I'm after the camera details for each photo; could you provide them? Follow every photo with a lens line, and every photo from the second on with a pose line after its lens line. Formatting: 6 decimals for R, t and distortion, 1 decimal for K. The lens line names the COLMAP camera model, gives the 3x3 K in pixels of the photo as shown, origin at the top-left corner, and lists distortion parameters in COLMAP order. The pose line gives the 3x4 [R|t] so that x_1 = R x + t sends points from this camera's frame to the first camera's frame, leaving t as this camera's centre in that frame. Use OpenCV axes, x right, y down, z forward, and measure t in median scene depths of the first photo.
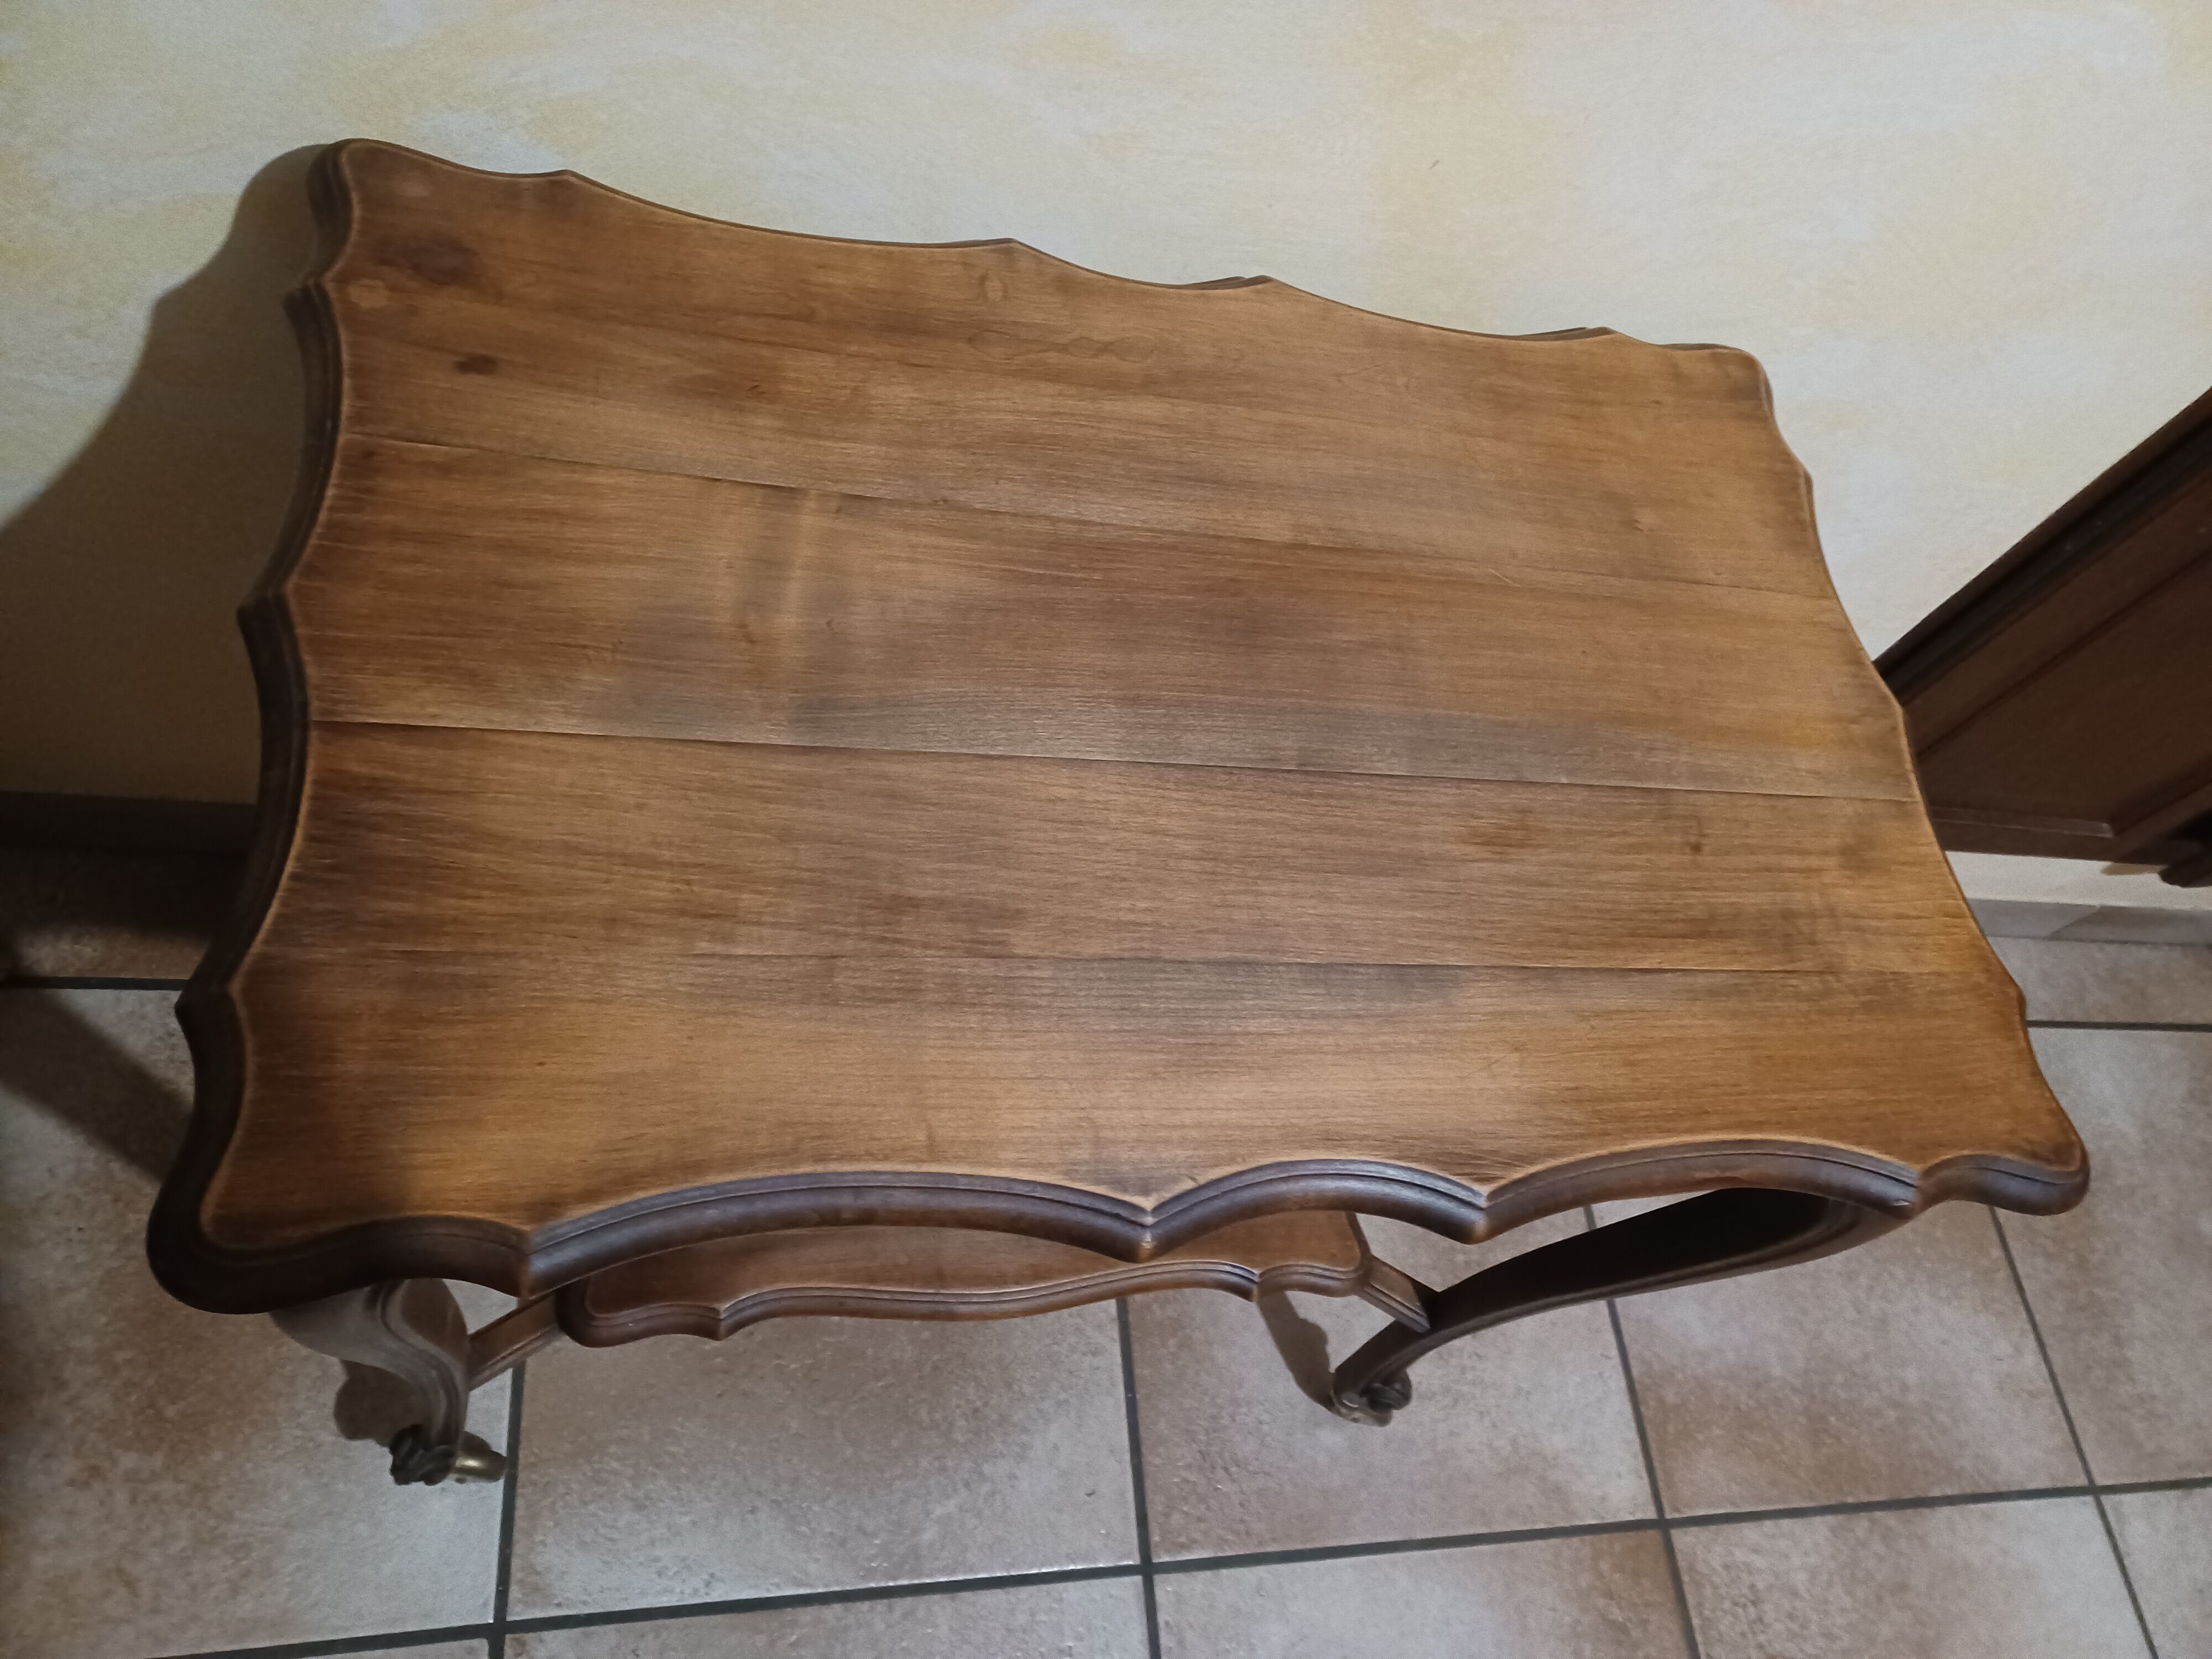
lens RADIAL K [[1648.3, 0, 1106.0], [0, 1648.3, 829.5], [0, 0, 1]] dist [0.039574, 0.008332]
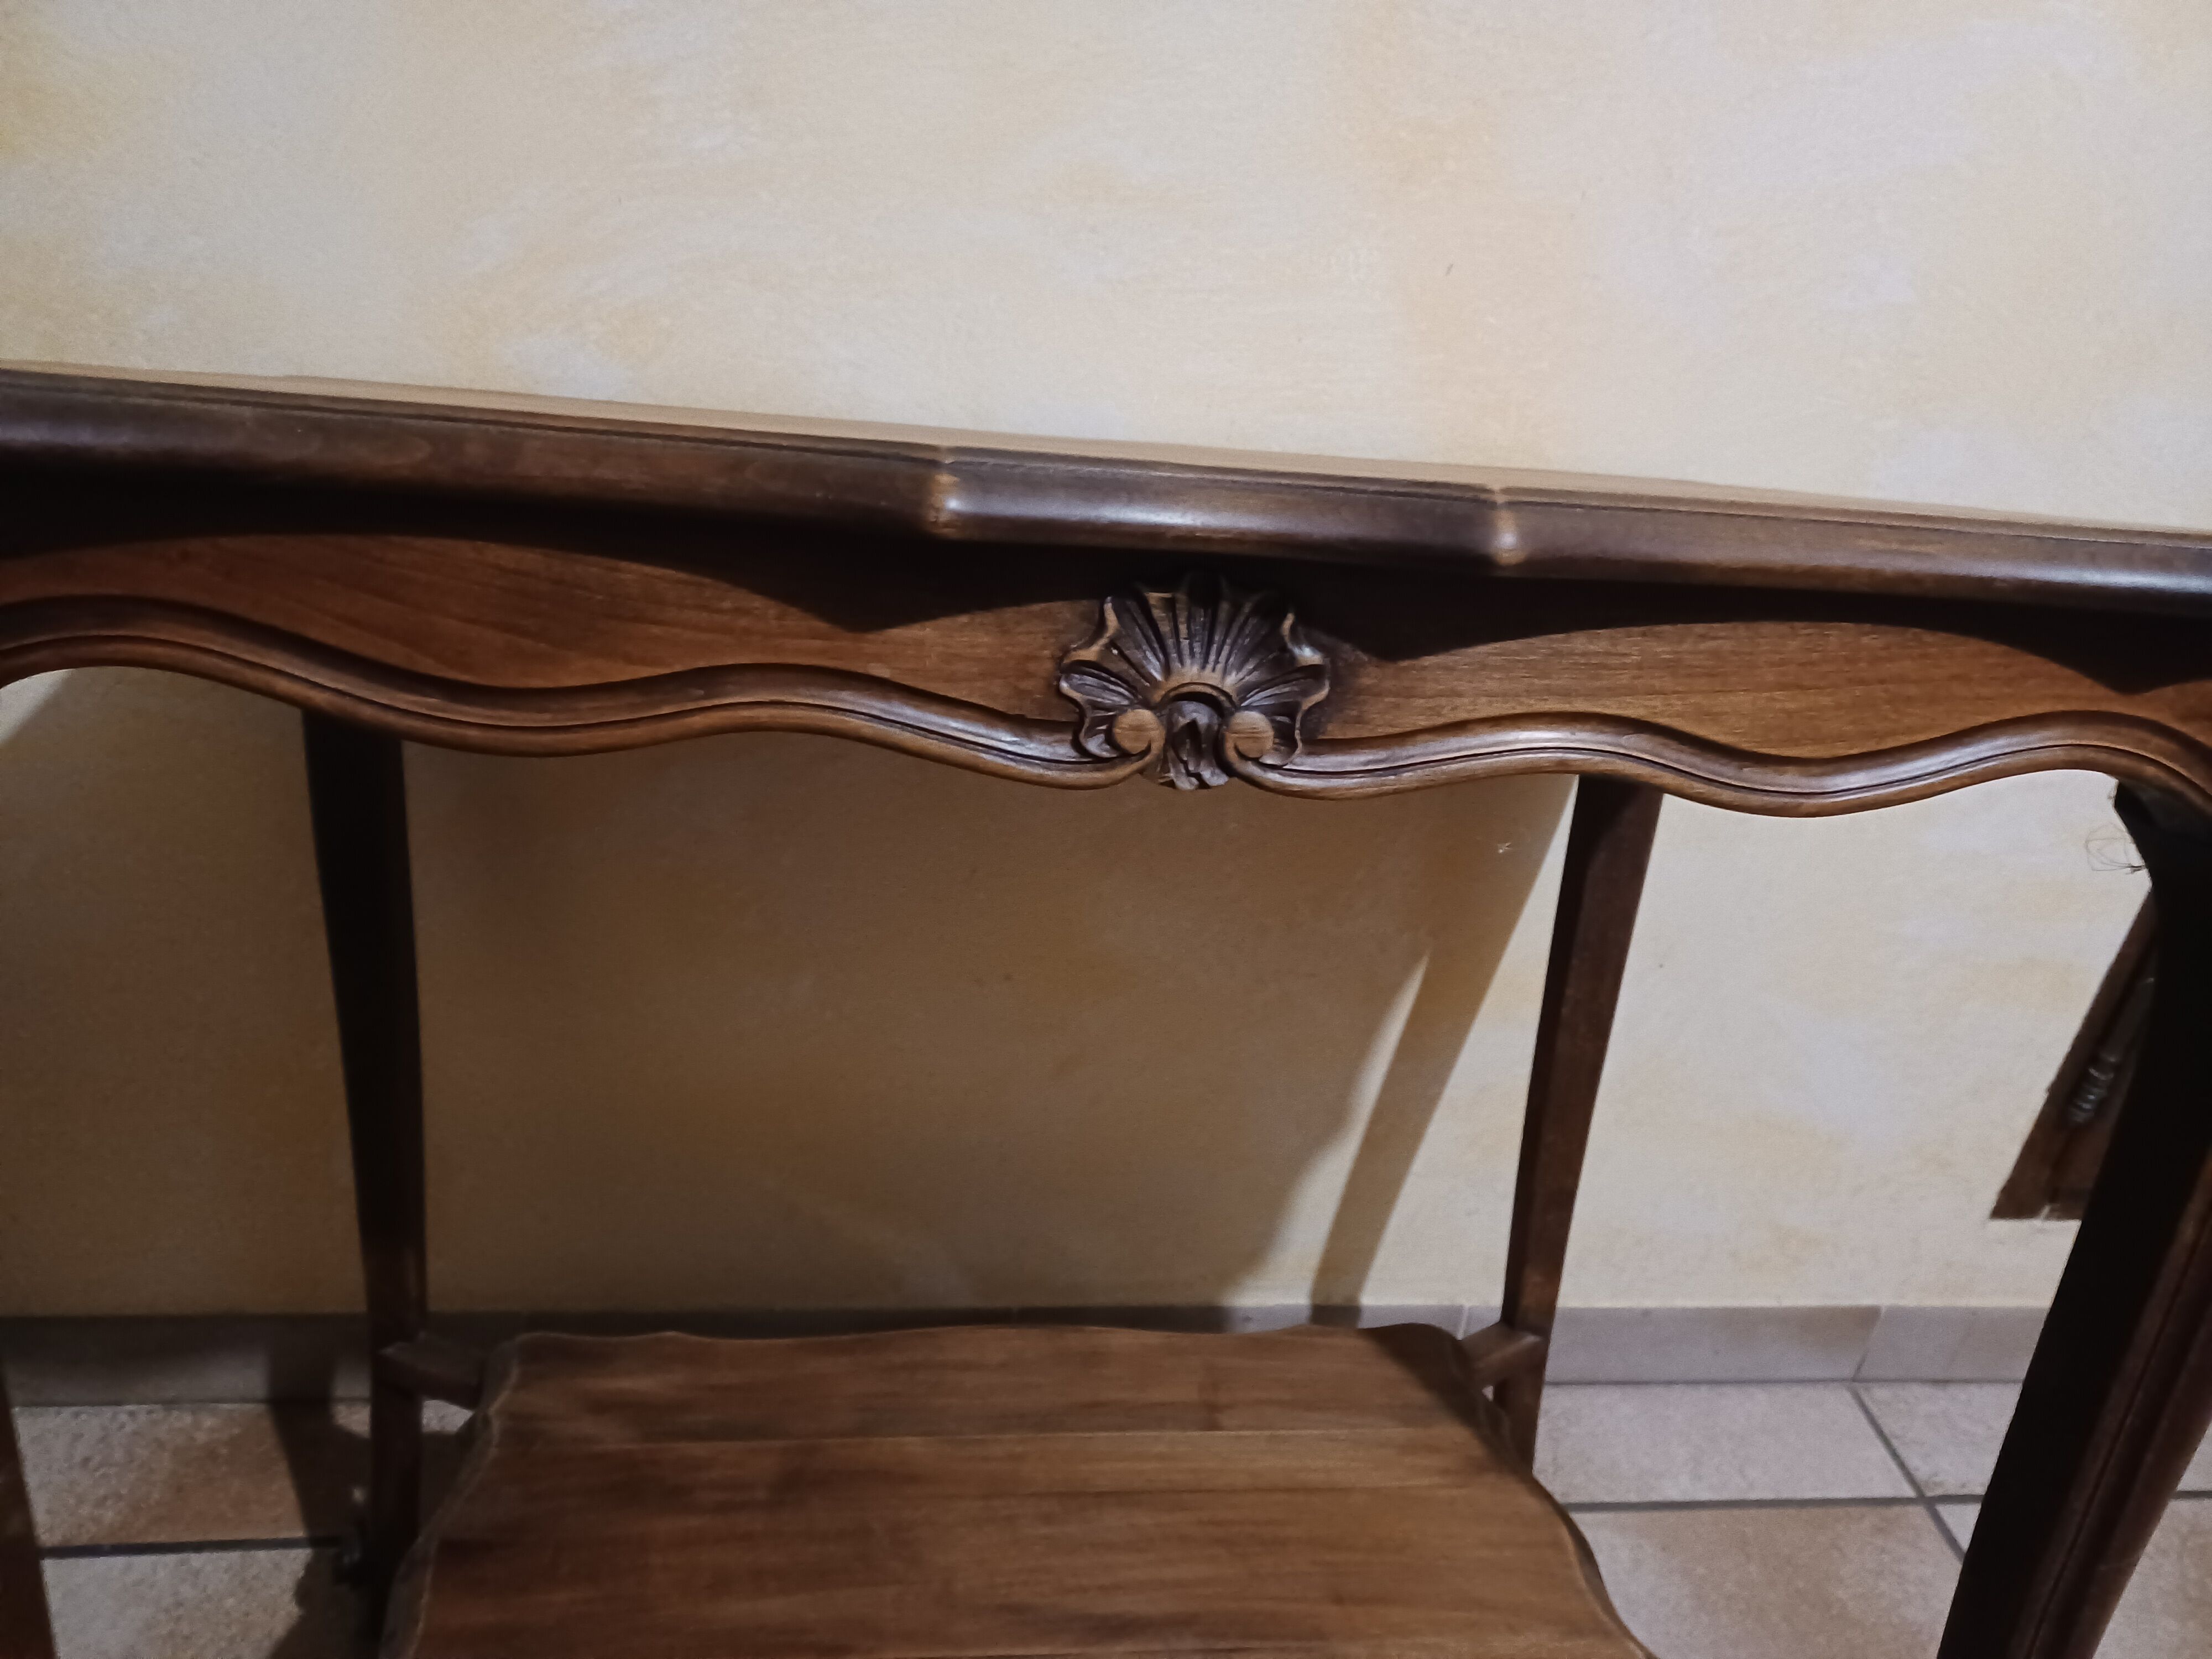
lens RADIAL K [[1648.3, 0, 1106.0], [0, 1648.3, 829.5], [0, 0, 1]] dist [0.039574, 0.008332]
pose [[0.983609, -0.163914, -0.075139, 0.005084], [0.099896, 0.842275, -0.529711, 0.278776], [0.150115, 0.513523, 0.844843, 0.180910]]
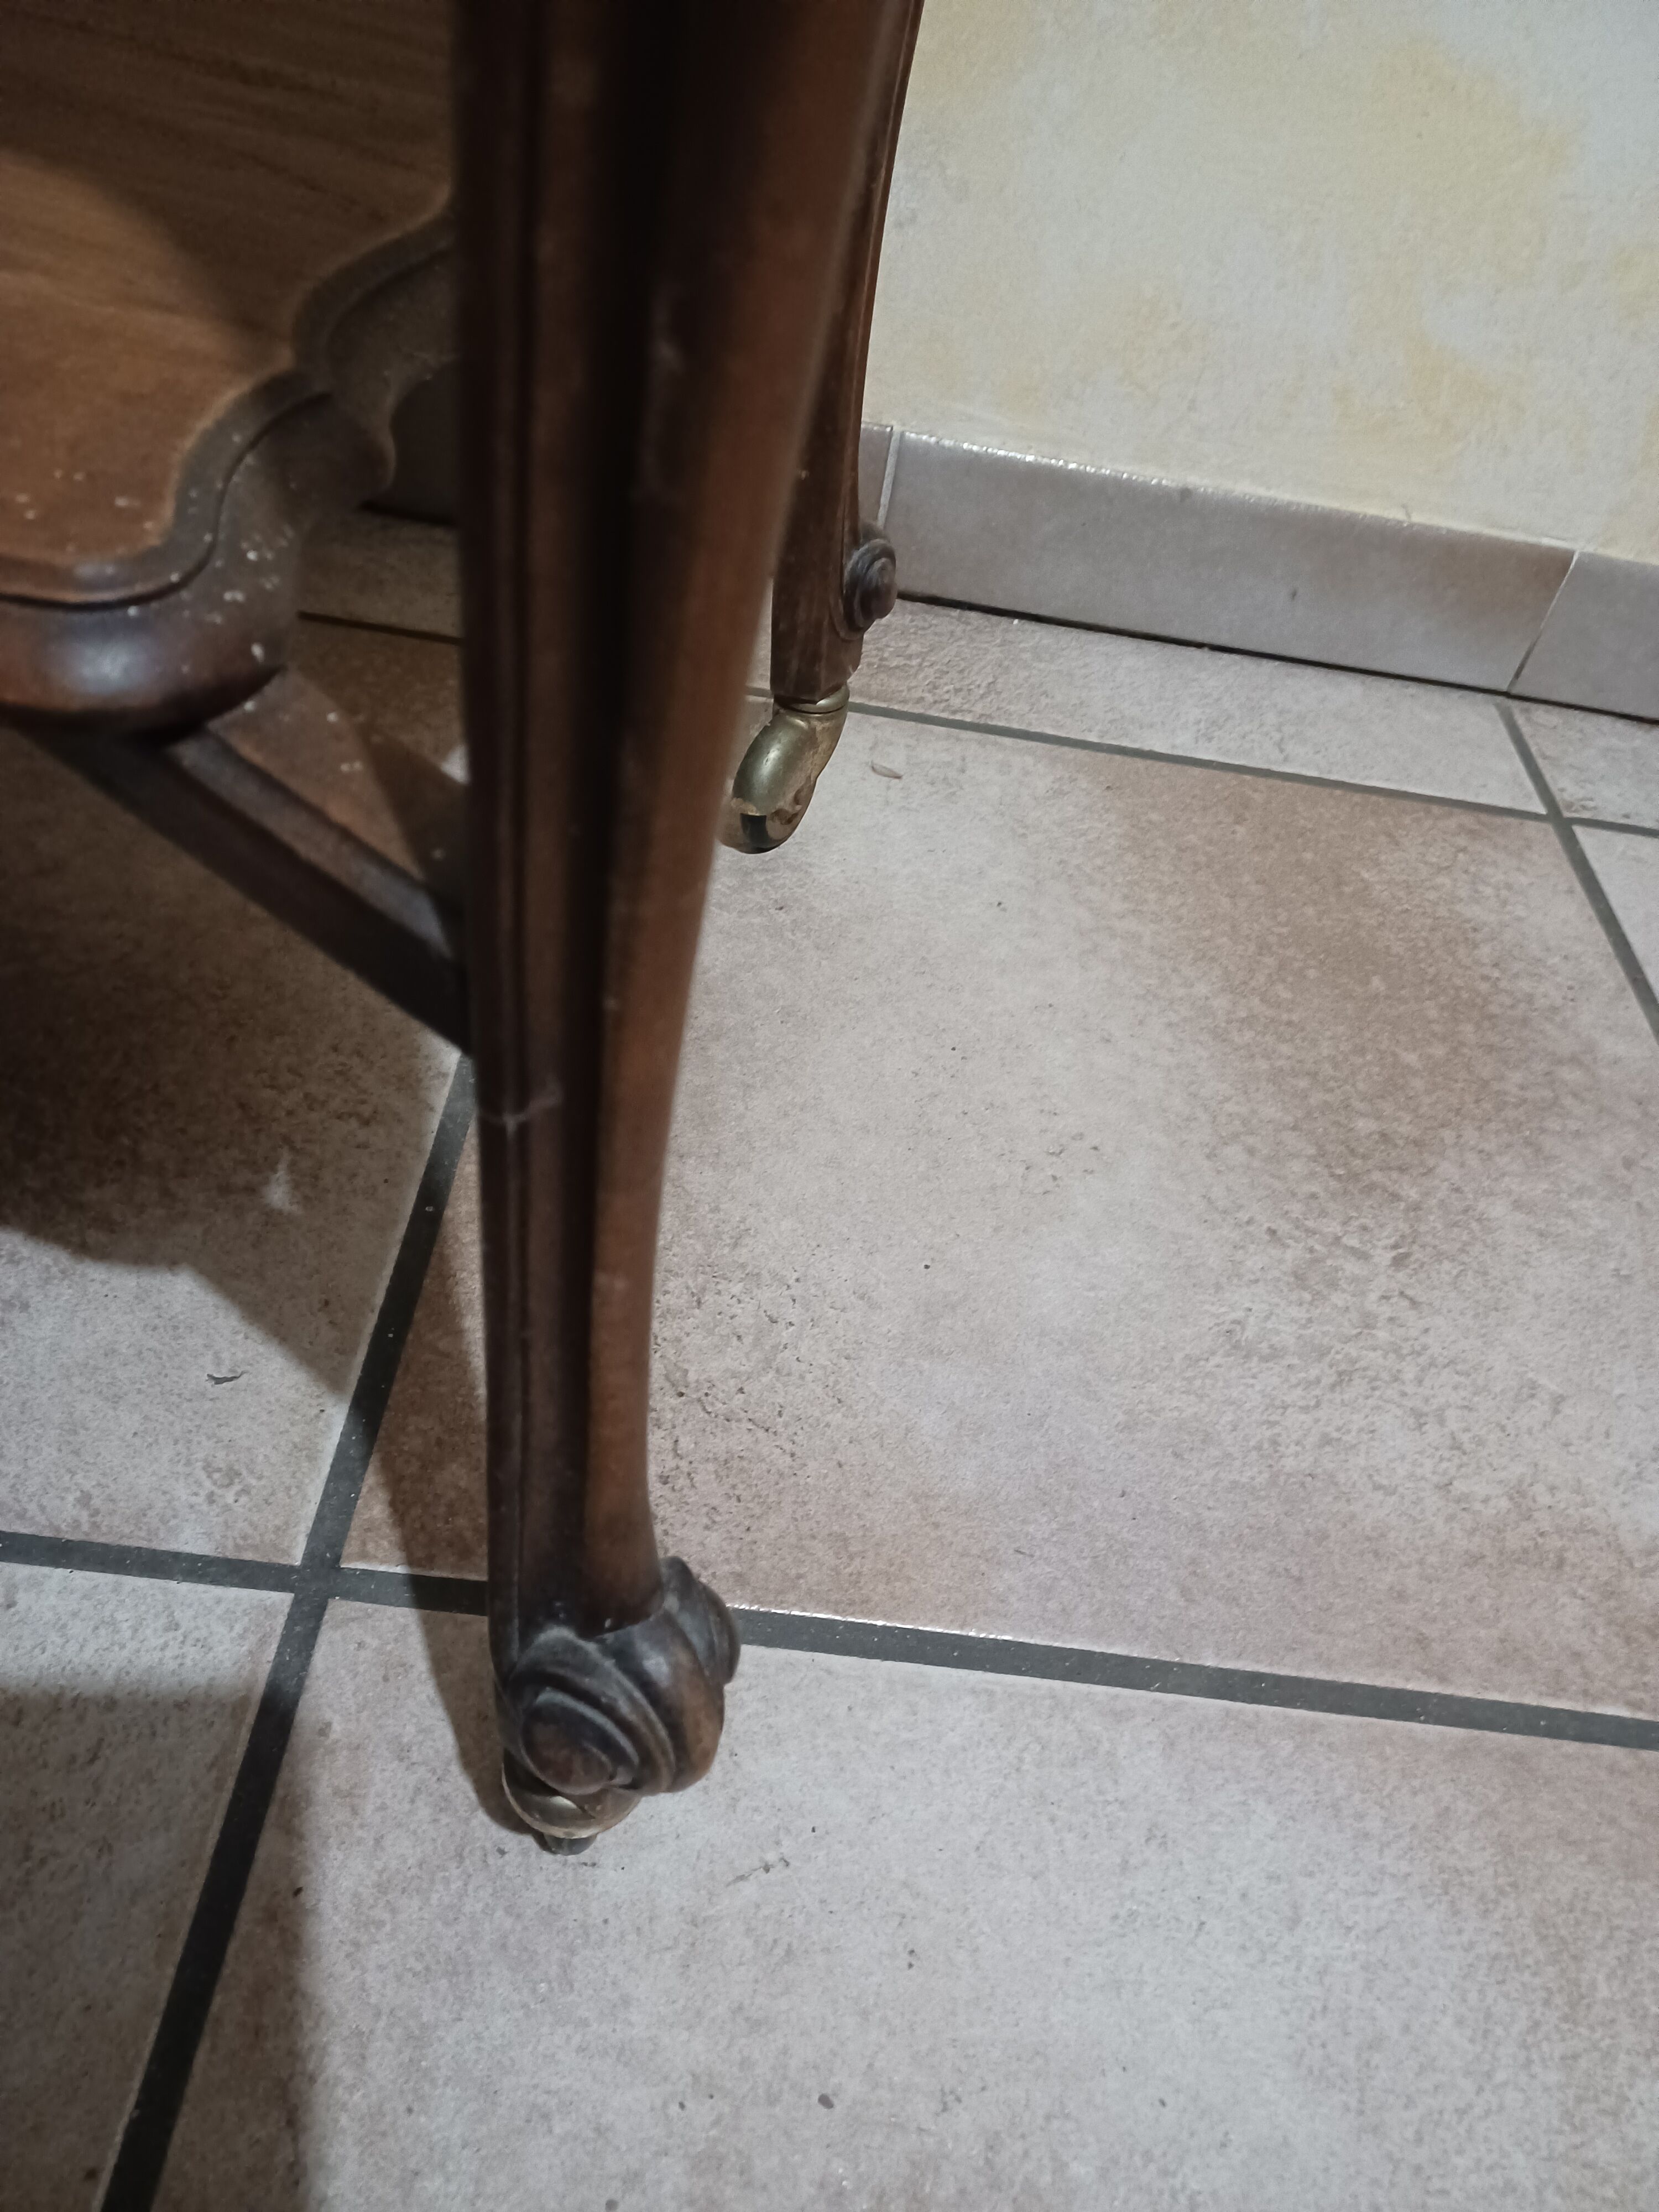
lens RADIAL K [[1646.3, 0, 829.5], [0, 1646.3, 1106.0], [0, 0, 1]] dist [0.122525, -0.204851]
pose [[0.982095, 0.001487, -0.188381, 0.186450], [-0.063673, 0.943739, -0.324502, 0.458543], [0.177300, 0.330687, 0.926936, 0.682752]]
